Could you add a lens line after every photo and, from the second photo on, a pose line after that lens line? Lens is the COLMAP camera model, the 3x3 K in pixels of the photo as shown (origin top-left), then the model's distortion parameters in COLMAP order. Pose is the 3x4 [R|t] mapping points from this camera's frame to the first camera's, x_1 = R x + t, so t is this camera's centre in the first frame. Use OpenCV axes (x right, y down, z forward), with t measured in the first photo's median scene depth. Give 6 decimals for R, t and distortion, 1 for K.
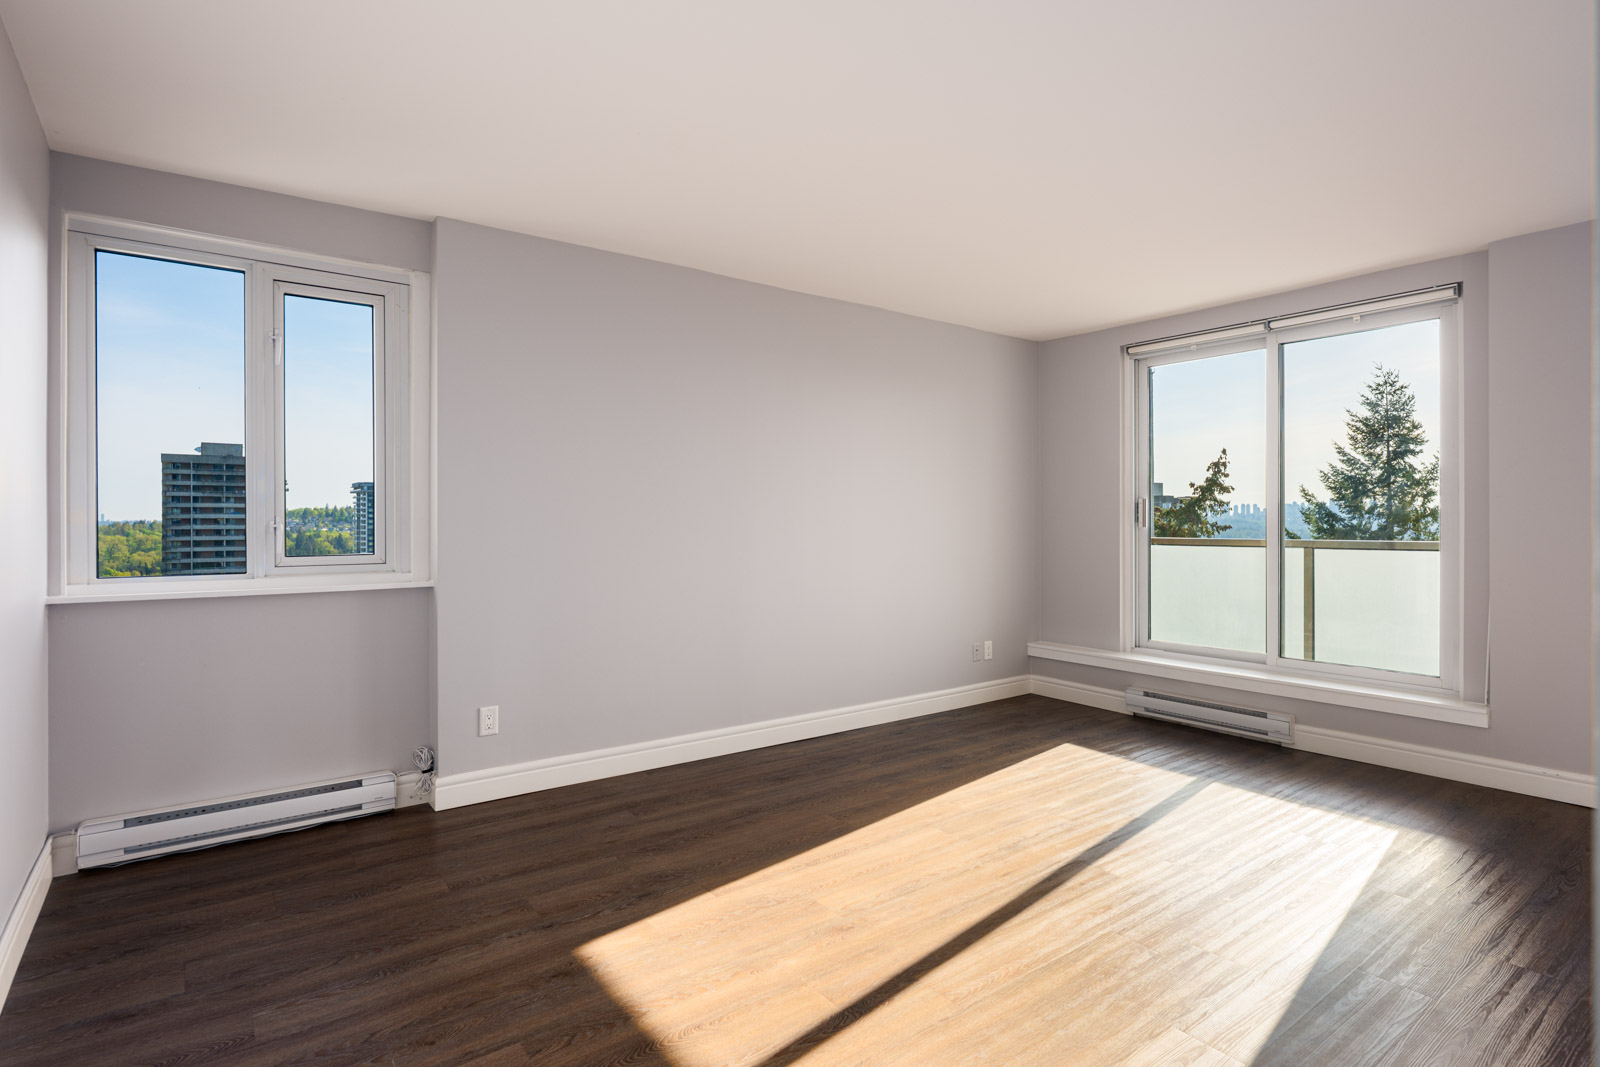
lens RADIAL K [[818.6, 0, 810.4], [0, 818.6, 529.7], [0, 0, 1]] dist [0.016303, 0.001011]
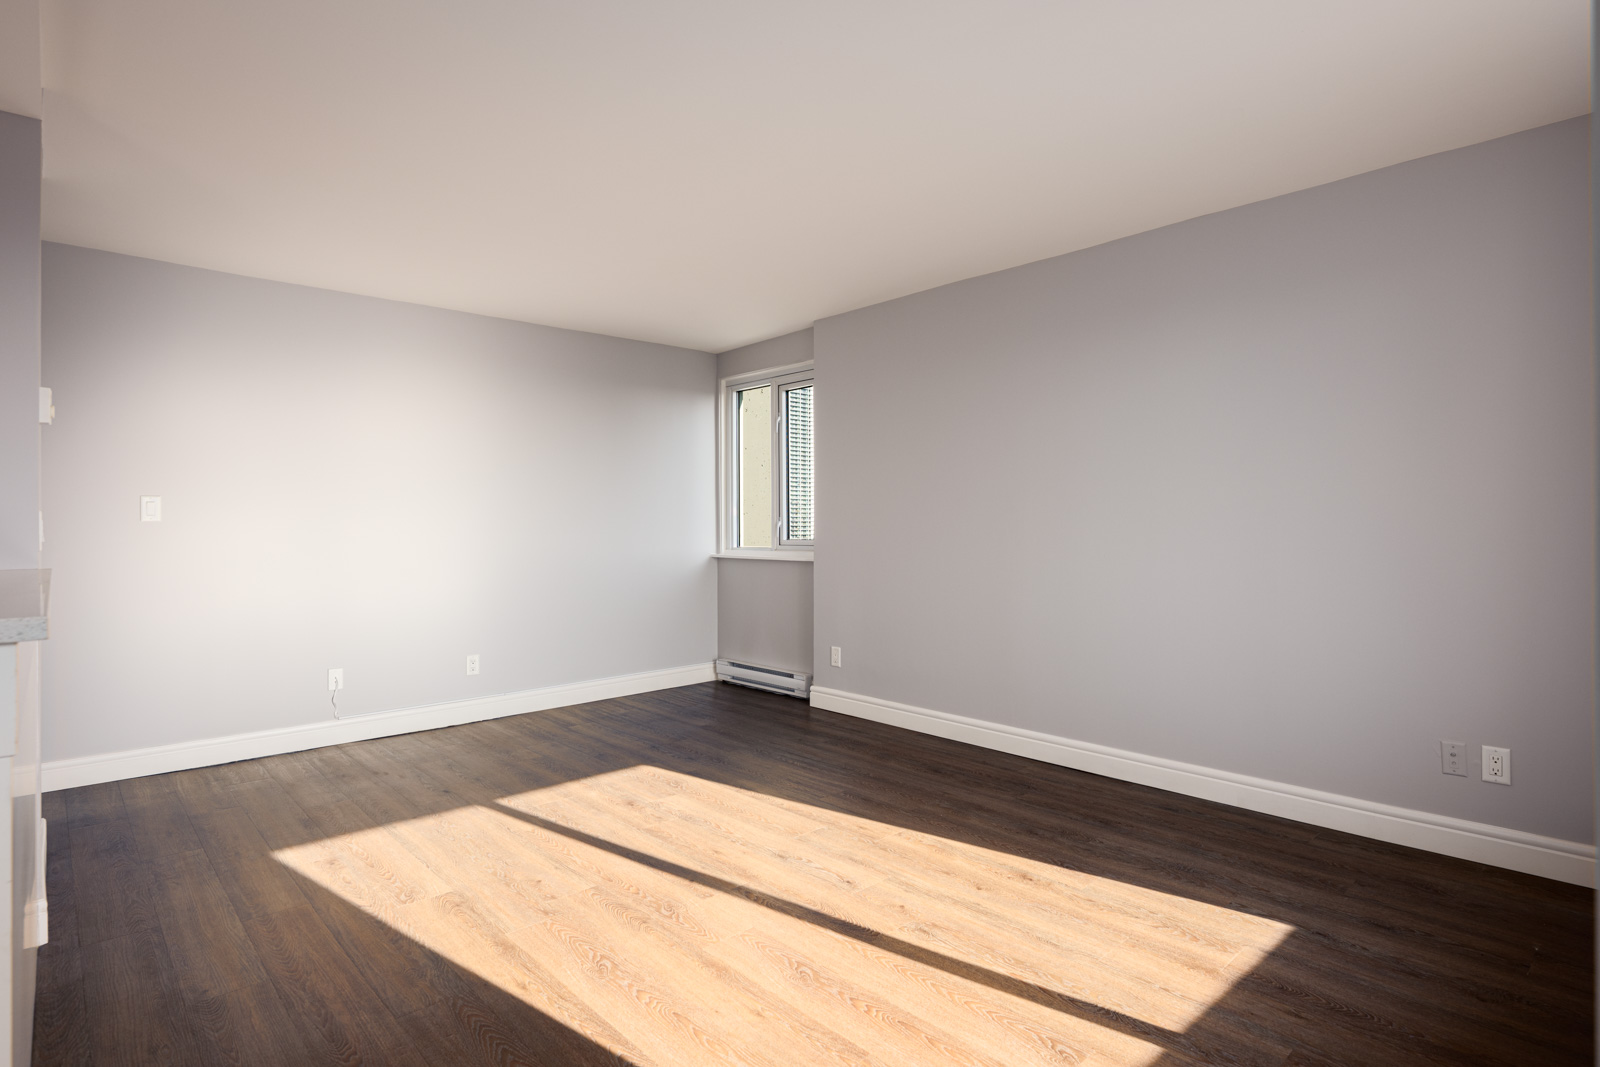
lens RADIAL K [[818.6, 0, 809.8], [0, 818.6, 524.1], [0, 0, 1]] dist [0.016303, 0.001011]
pose [[0.118743, 0.006739, -0.992902, 2.235250], [0.000092, 0.999977, 0.006798, -0.023624], [0.992925, -0.000899, 0.118740, 1.691510]]
